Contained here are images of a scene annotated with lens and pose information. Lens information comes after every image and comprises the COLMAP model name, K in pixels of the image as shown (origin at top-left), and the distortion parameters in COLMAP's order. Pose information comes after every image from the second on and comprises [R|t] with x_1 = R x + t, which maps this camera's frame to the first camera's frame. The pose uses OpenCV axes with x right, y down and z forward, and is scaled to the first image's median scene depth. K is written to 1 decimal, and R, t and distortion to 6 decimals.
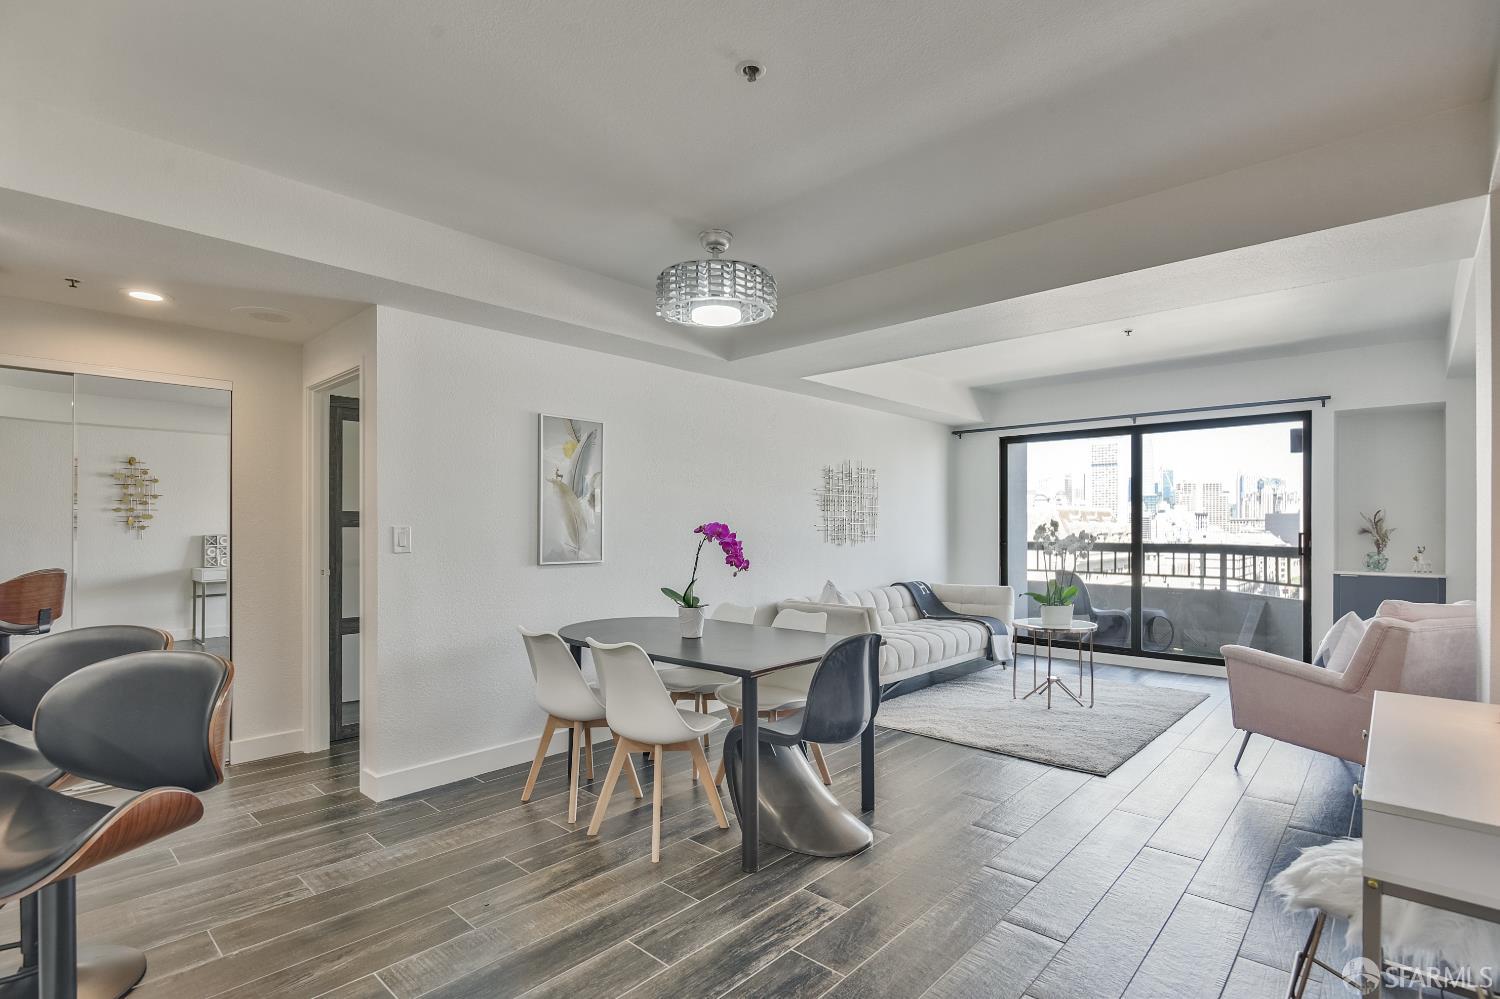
lens RADIAL K [[721.4, 0, 744.8], [0, 721.4, 526.3], [0, 0, 1]] dist [-0.006397, -0.001095]
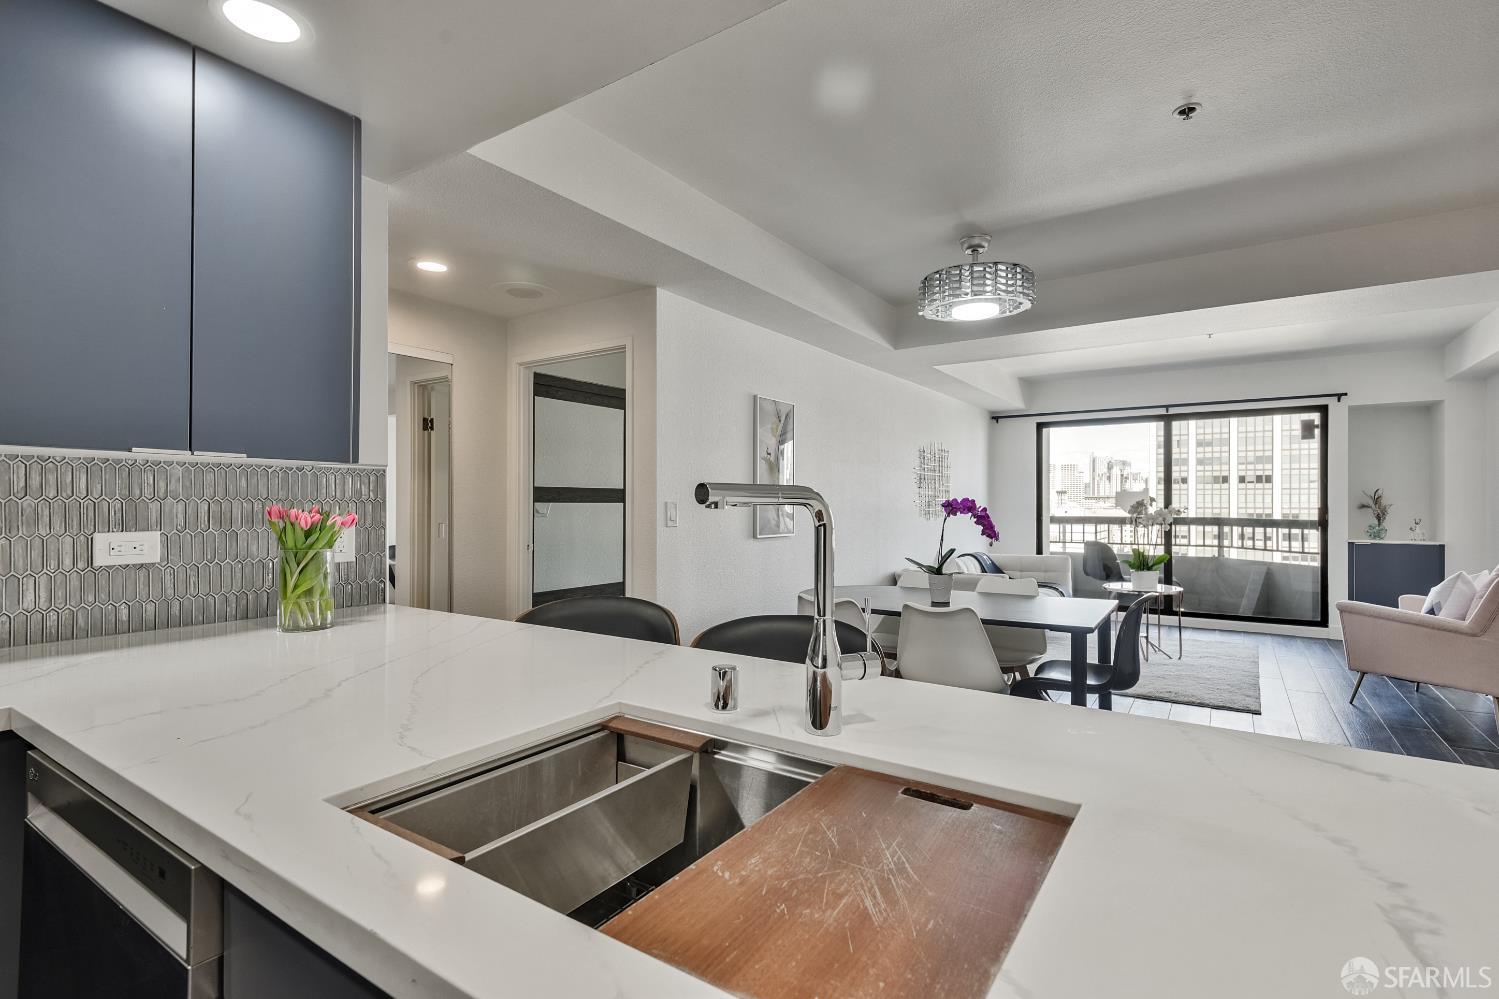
lens RADIAL K [[697.1, 0, 751.8], [0, 697.1, 499.3], [0, 0, 1]] dist [0.015634, -0.000543]
pose [[0.988505, 0.001289, 0.151183, -0.326438], [-0.000583, 0.999989, -0.004714, 0.001354], [-0.151187, 0.004572, 0.988495, -0.006646]]
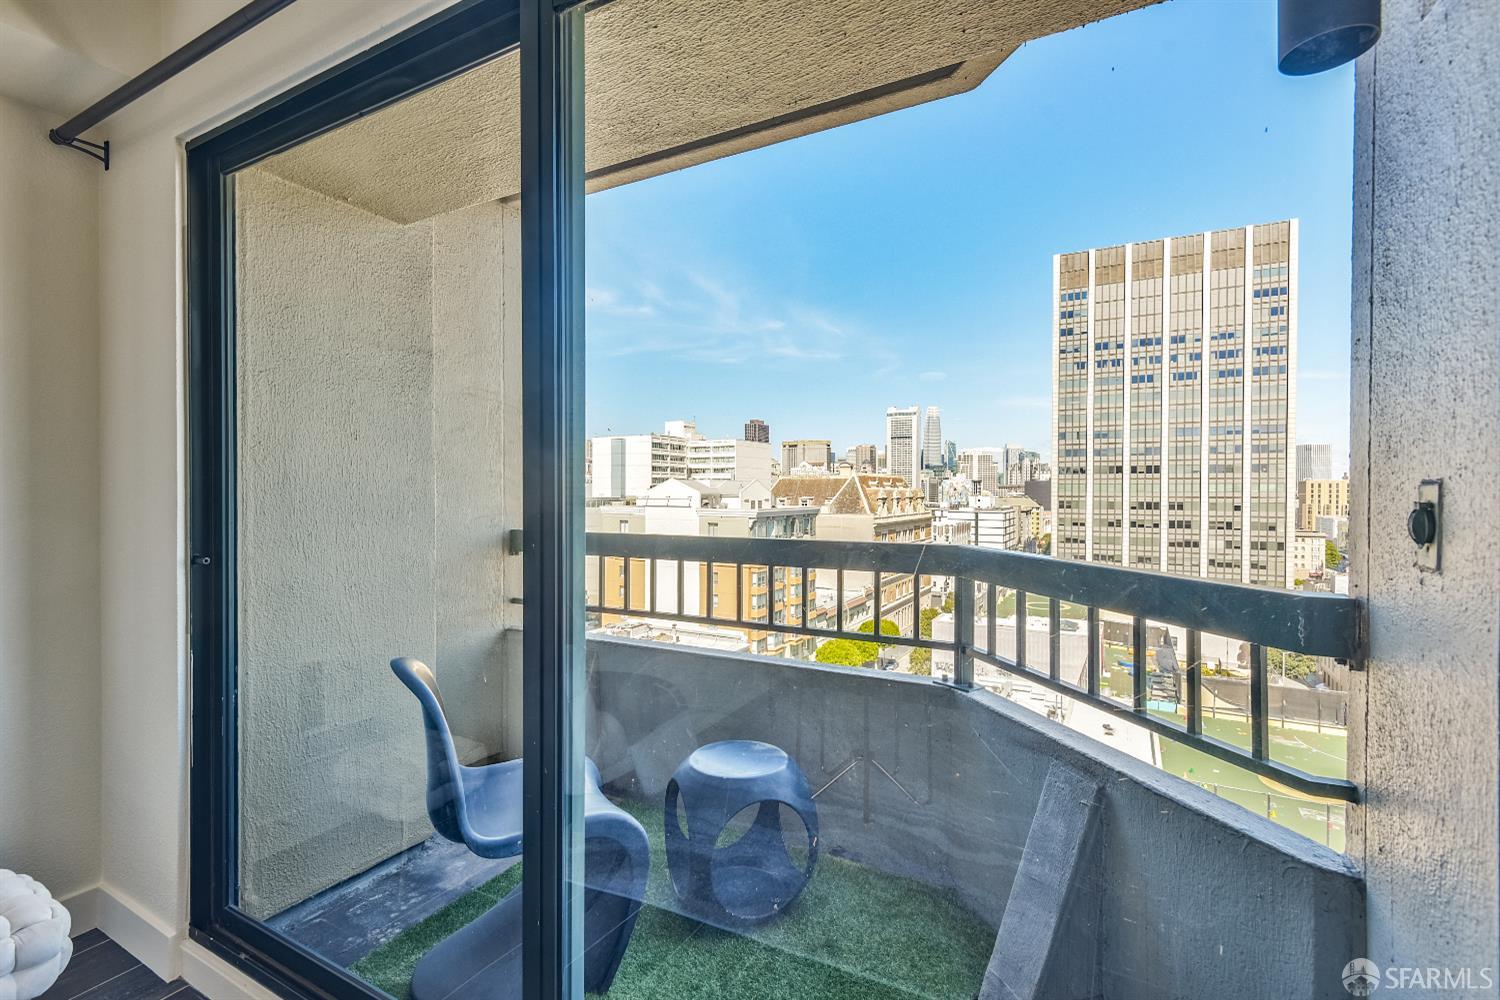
lens RADIAL K [[675.7, 0, 756.9], [0, 675.7, 494.2], [0, 0, 1]] dist [-0.002571, -0.000380]
pose [[0.968884, 0.001122, 0.247511, 0.638533], [-0.002359, 0.999986, 0.004701, 0.000016], [-0.247503, -0.005138, 0.968874, 0.931311]]
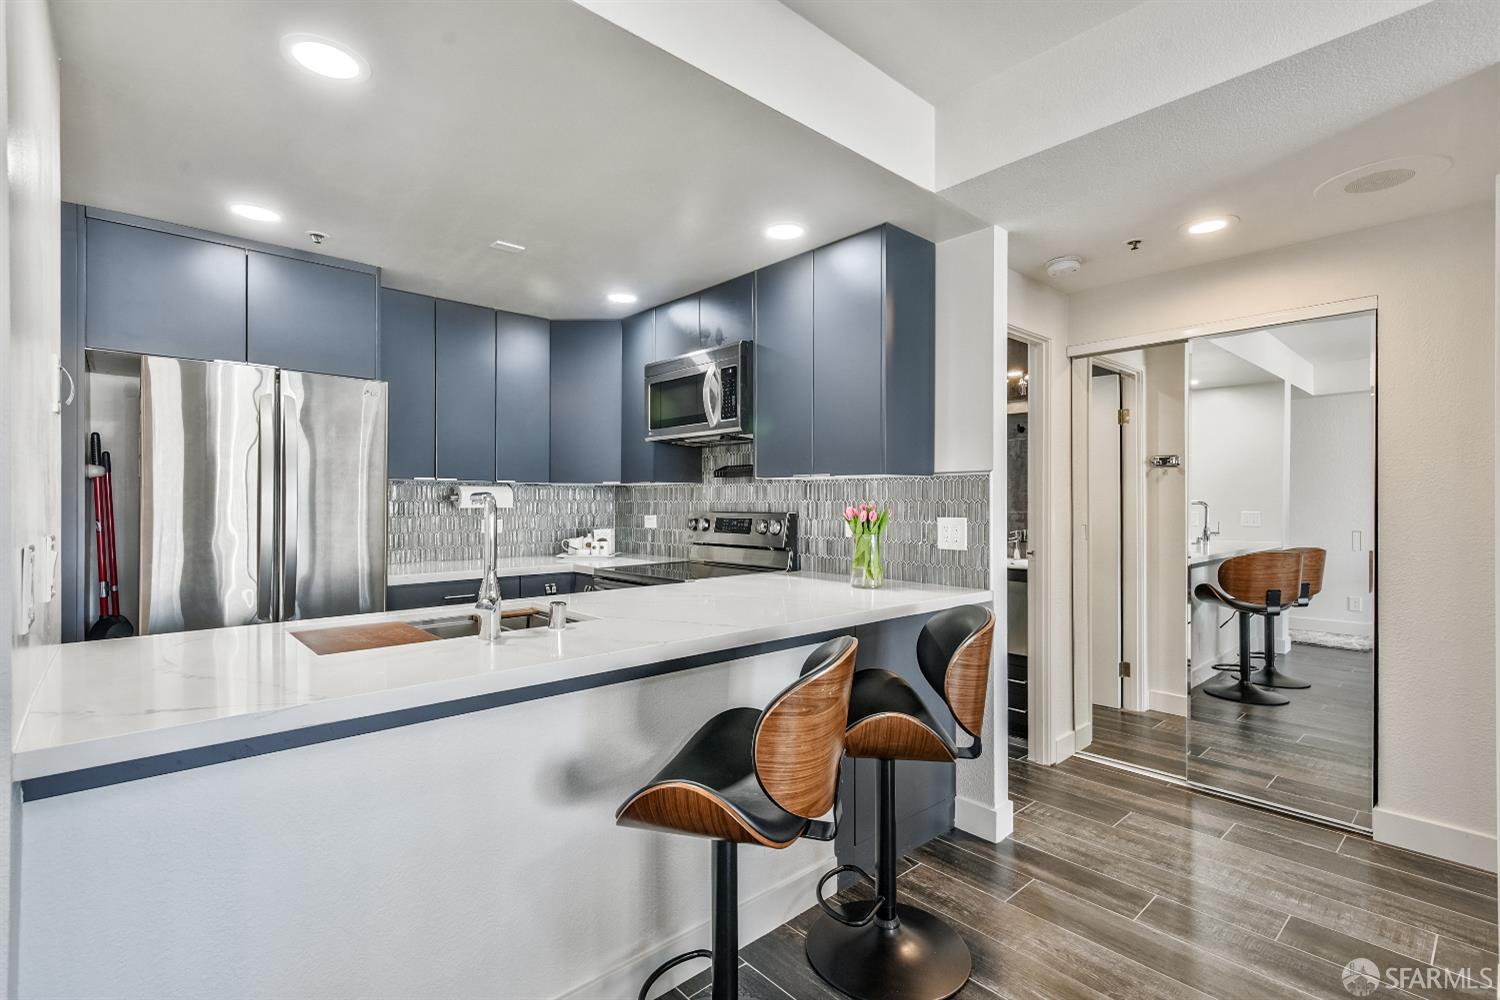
lens RADIAL K [[688.9, 0, 740.4], [0, 688.9, 503.5], [0, 0, 1]] dist [0.000826, -0.000069]
pose [[-0.101022, -0.001535, -0.994883, 0.013704], [-0.001758, 0.999998, -0.001364, 0.002972], [0.994883, 0.001611, -0.101025, 0.321719]]
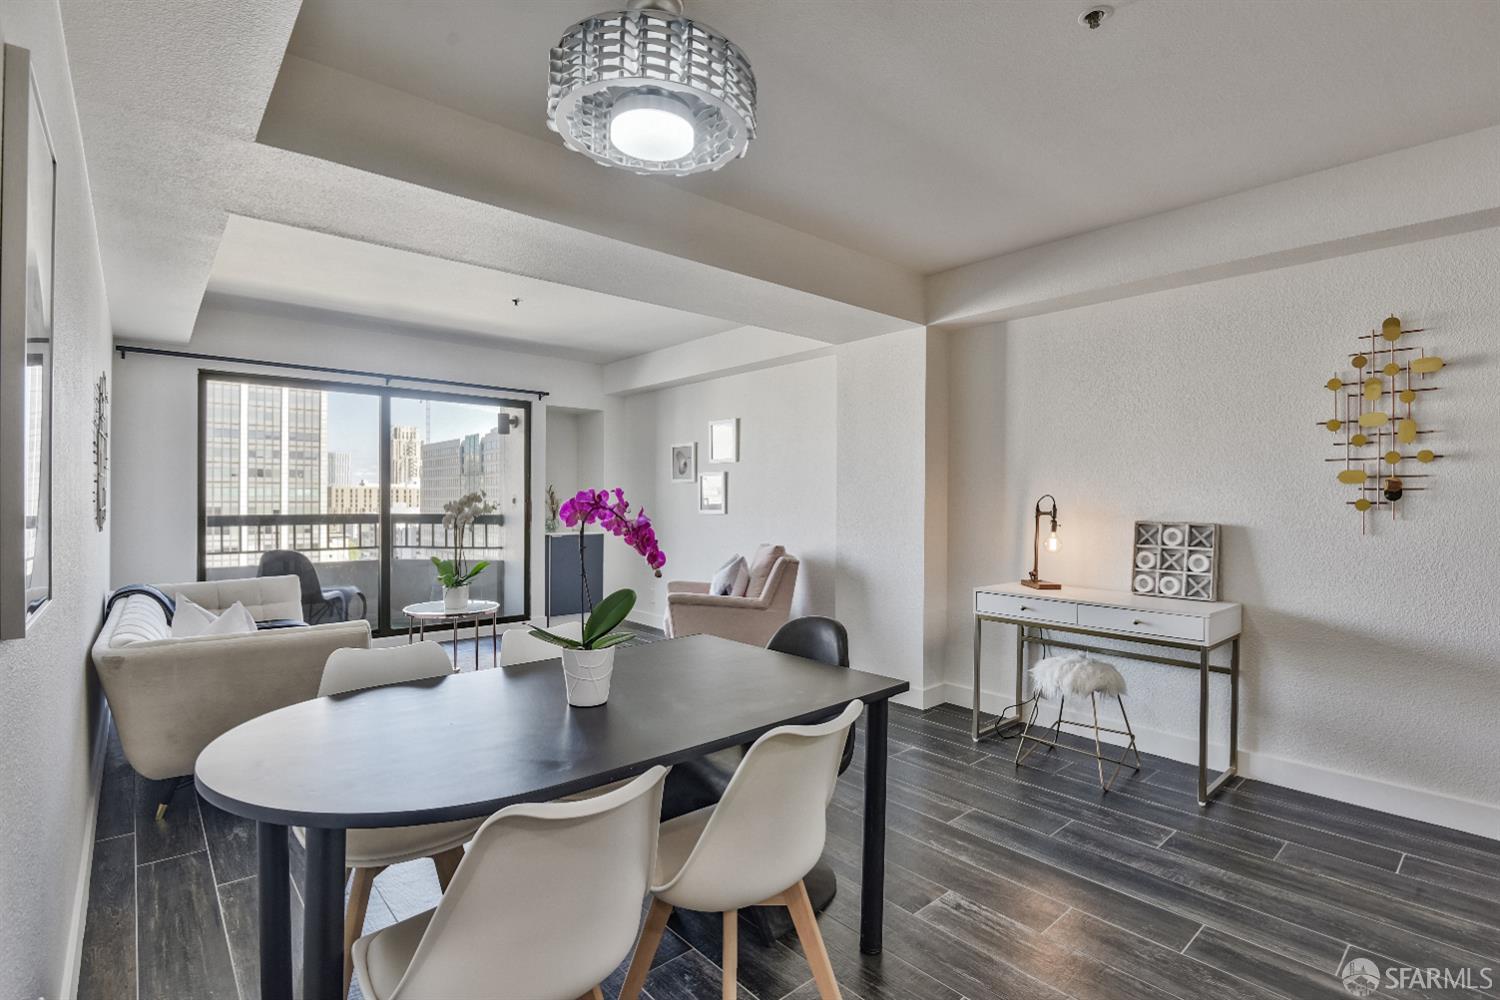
lens RADIAL K [[705.5, 0, 750.0], [0, 705.5, 500.0], [0, 0, 1]] dist [-0.010224, -0.000711]
pose [[0.095988, 0.000378, 0.995382, -0.359511], [-0.006493, 0.999979, 0.000246, 0.002479], [-0.995361, -0.006487, 0.095989, 0.513029]]
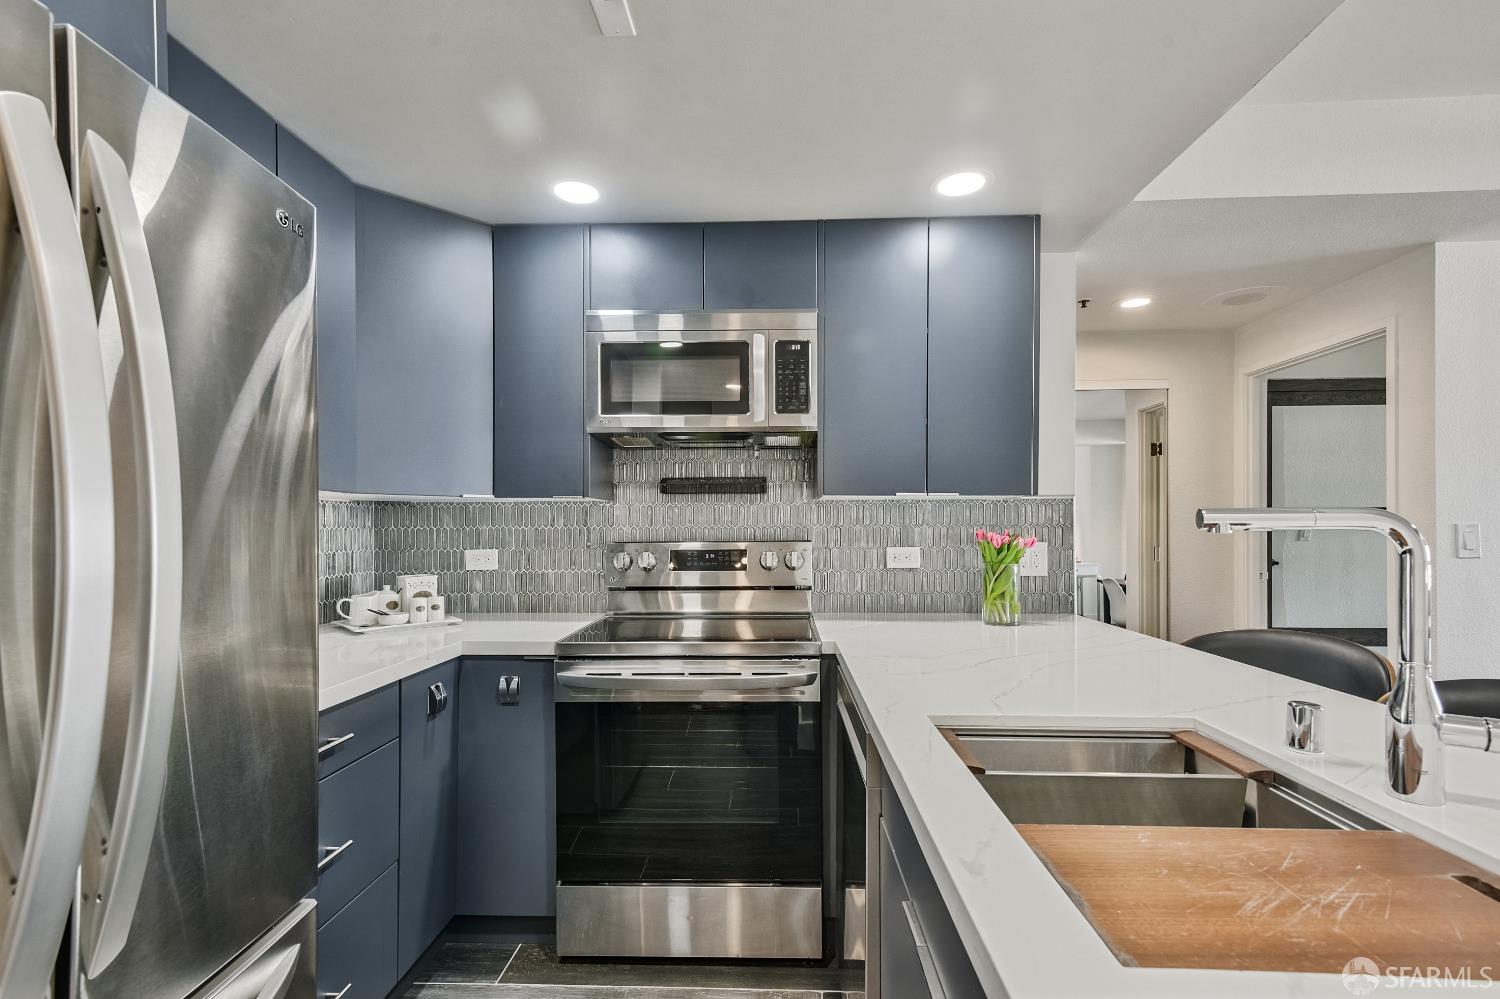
lens RADIAL K [[685.6, 0, 757.8], [0, 685.6, 526.3], [0, 0, 1]] dist [0.016949, -0.000037]
pose [[0.652674, -0.004502, -0.757626, -0.258236], [0.004935, 0.999986, -0.001691, 0.000683], [0.757623, -0.002636, 0.652687, -0.038549]]
